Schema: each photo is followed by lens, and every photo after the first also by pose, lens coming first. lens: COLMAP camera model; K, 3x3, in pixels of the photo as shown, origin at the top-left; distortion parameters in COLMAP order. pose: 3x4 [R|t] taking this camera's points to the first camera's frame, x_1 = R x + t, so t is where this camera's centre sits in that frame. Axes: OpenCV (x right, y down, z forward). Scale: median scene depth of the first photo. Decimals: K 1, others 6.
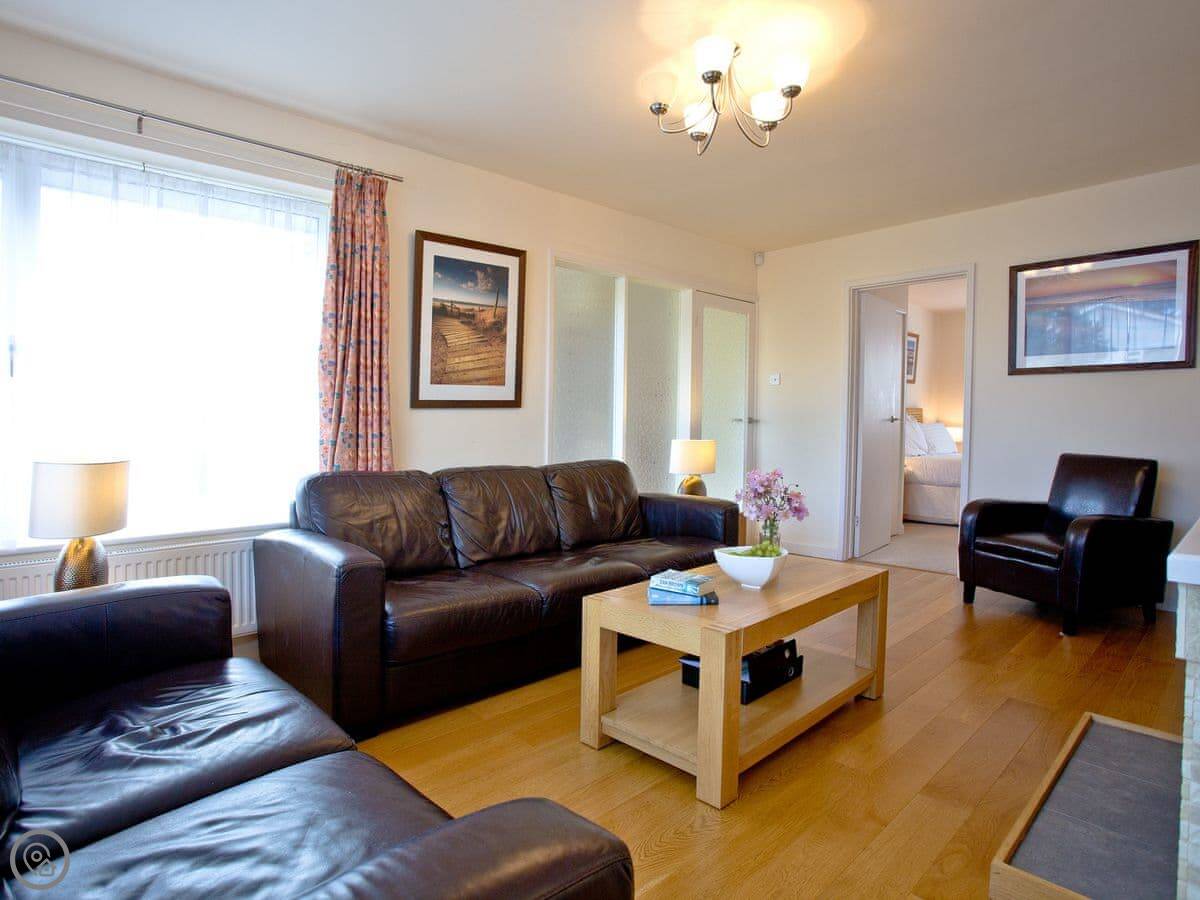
lens RADIAL K [[667.2, 0, 599.4], [0, 667.2, 448.4], [0, 0, 1]] dist [-0.063131, 0.015520]
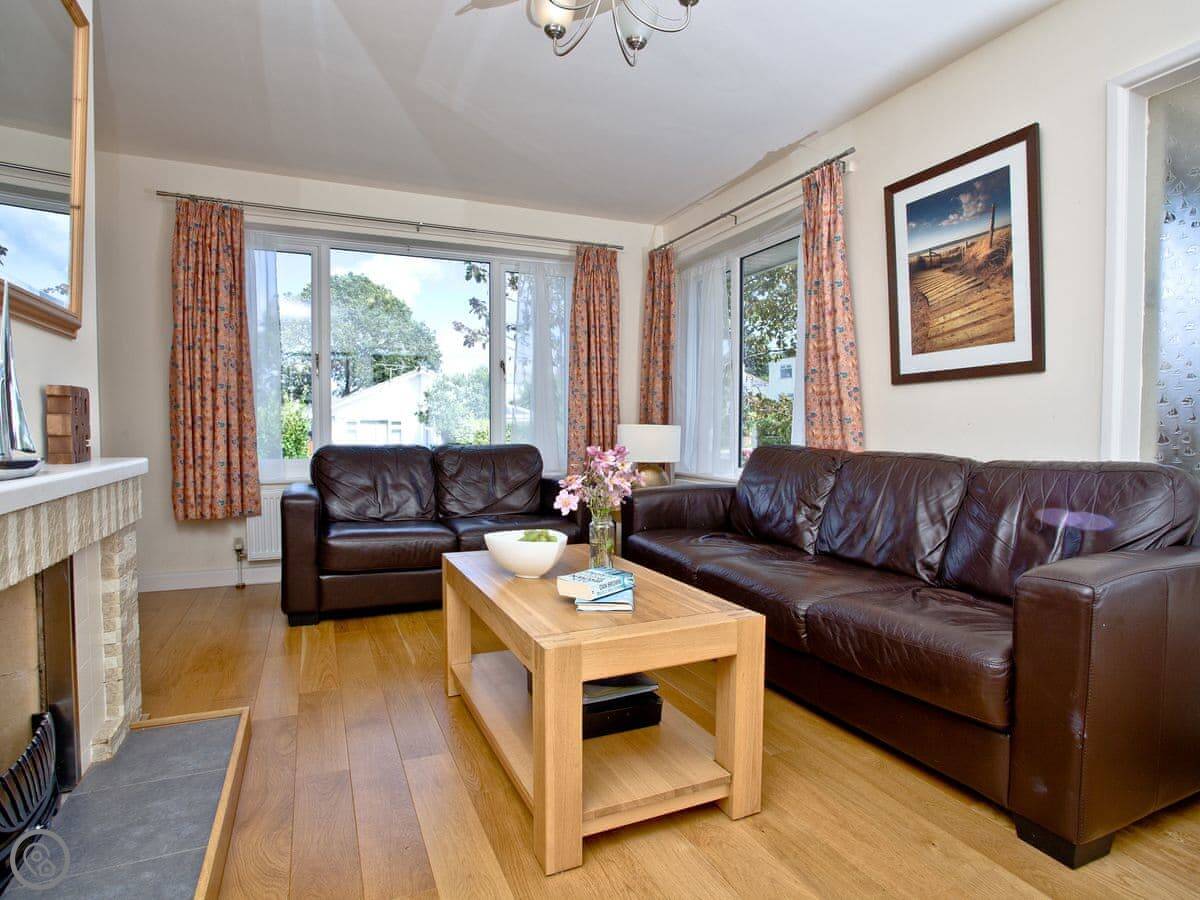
lens RADIAL K [[667.2, 0, 606.4], [0, 667.2, 455.3], [0, 0, 1]] dist [-0.063131, 0.015520]
pose [[-0.341654, 0.041947, -0.938889, 0.658804], [-0.038565, 0.997536, 0.058600, -0.001917], [0.939034, 0.056229, -0.339195, 0.893442]]
